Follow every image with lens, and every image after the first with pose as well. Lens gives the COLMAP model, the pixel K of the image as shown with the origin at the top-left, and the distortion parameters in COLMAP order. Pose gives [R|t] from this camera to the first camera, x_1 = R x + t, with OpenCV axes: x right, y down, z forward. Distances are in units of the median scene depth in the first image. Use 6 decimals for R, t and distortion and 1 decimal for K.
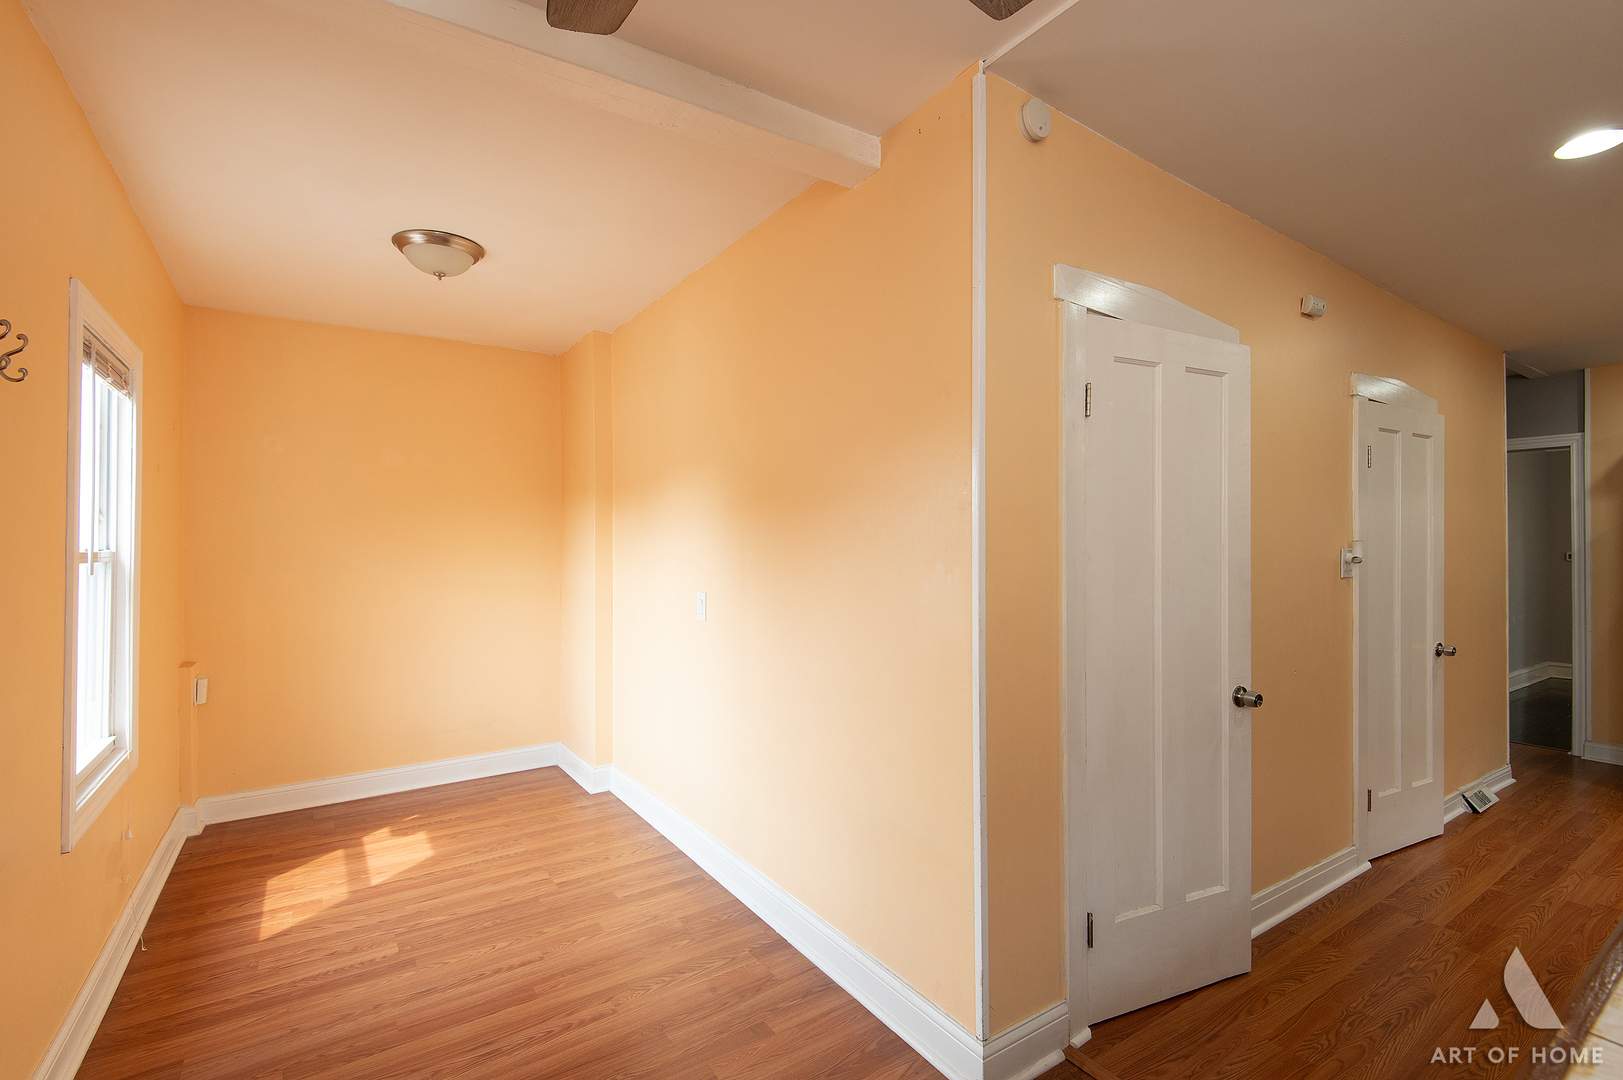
lens RADIAL K [[728.8, 0, 813.8], [0, 728.8, 537.9], [0, 0, 1]] dist [0.018061, -0.009604]
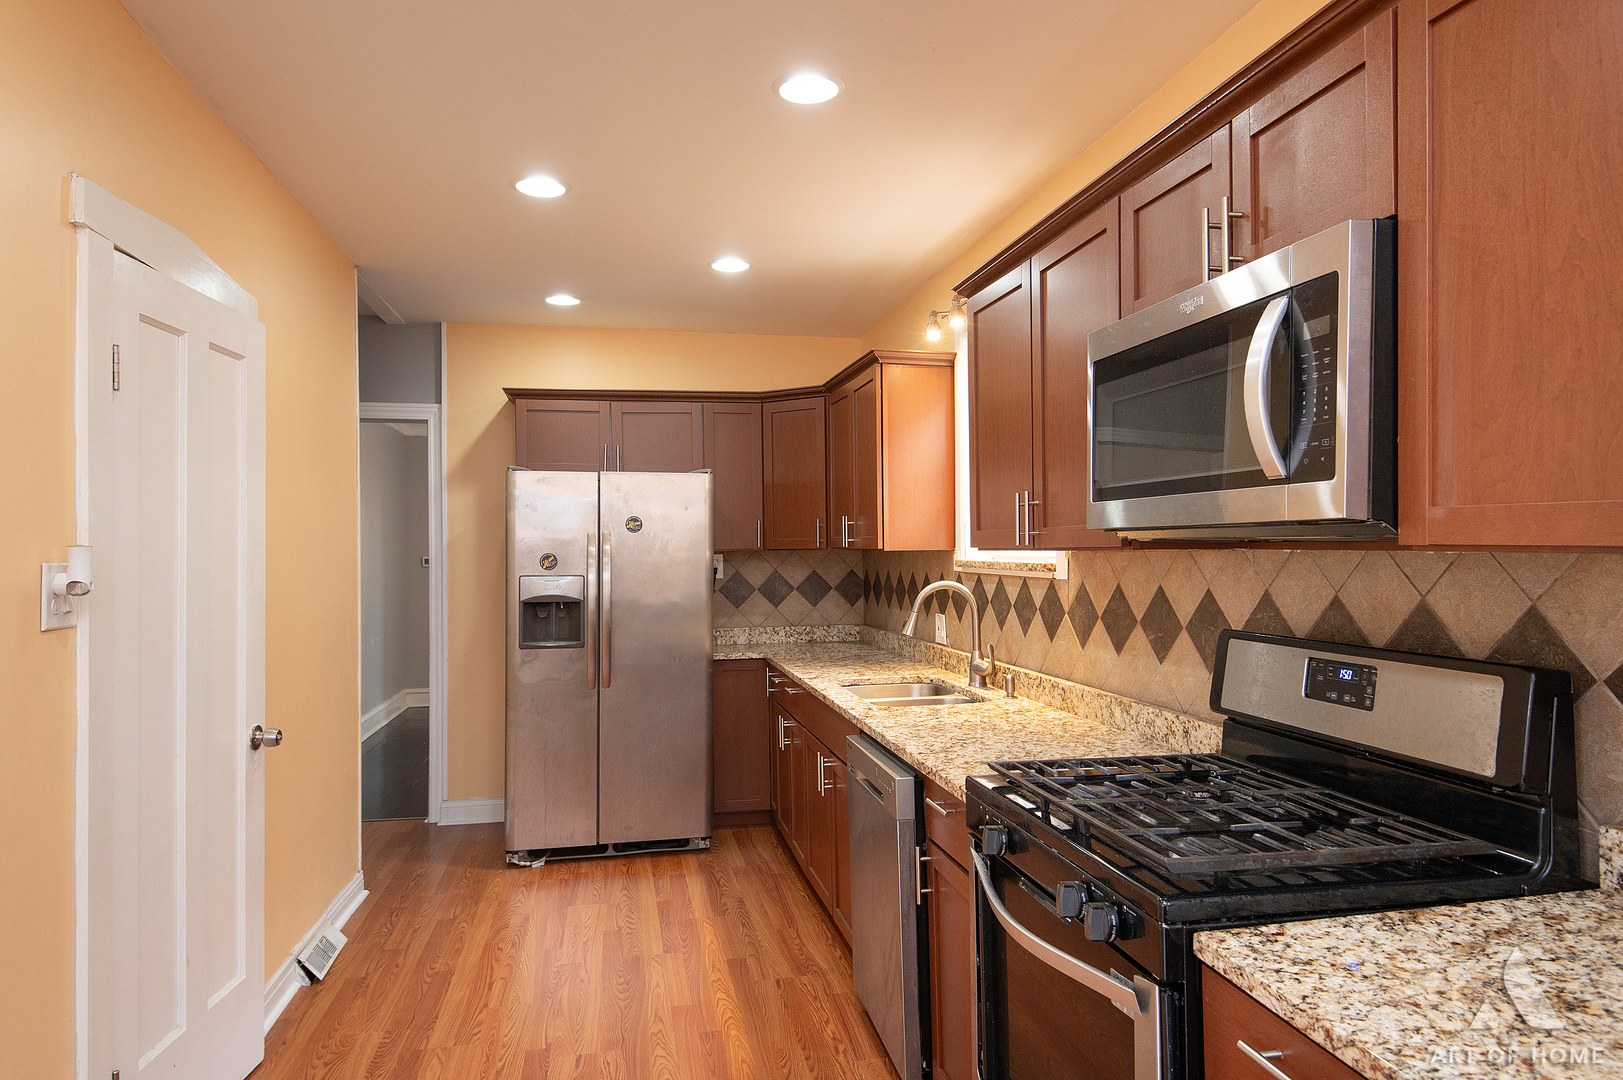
lens RADIAL K [[1011.4, 0, 811.5], [0, 1011.4, 540.0], [0, 0, 1]] dist [0.022426, -0.030300]
pose [[0.394973, 0.000734, 0.918692, 0.275164], [-0.001068, 0.999999, -0.000340, 0.000185], [-0.918692, -0.000847, 0.394973, 0.273170]]
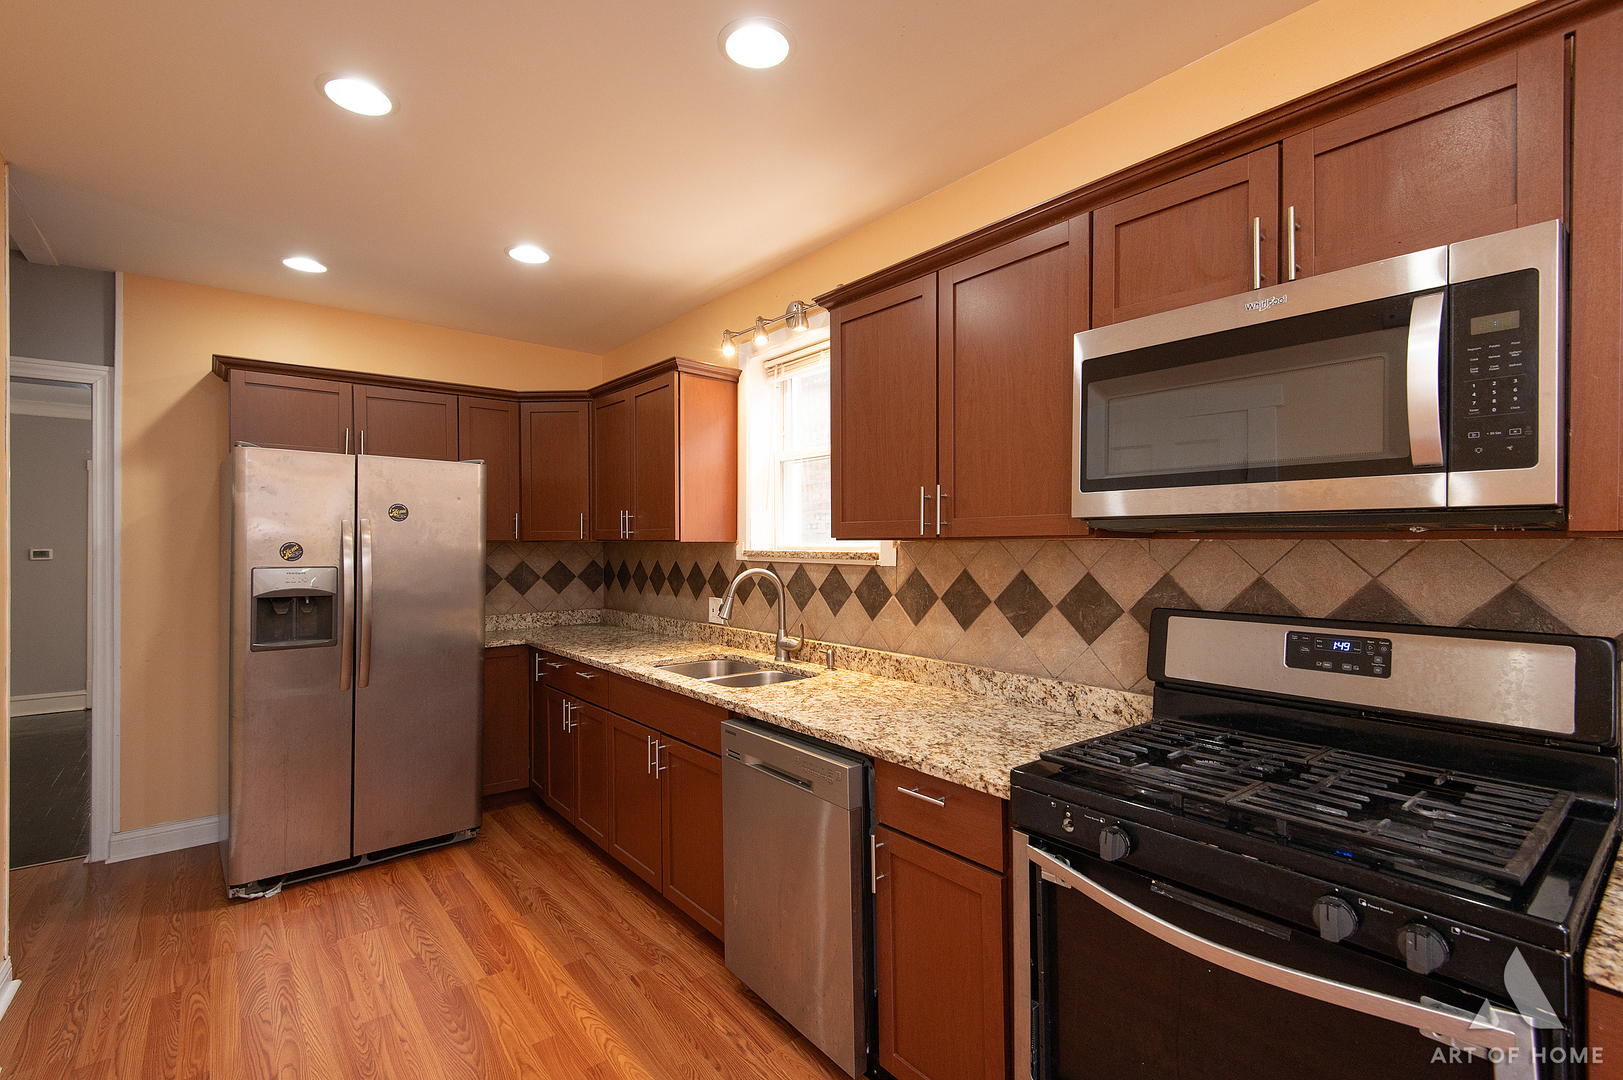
lens RADIAL K [[728.8, 0, 813.8], [0, 728.8, 537.9], [0, 0, 1]] dist [0.018061, -0.009604]
pose [[-0.078612, 0.002979, 0.996901, 0.431343], [-0.009867, 0.999944, -0.003766, 0.008346], [-0.996856, -0.010133, -0.078579, 0.536036]]
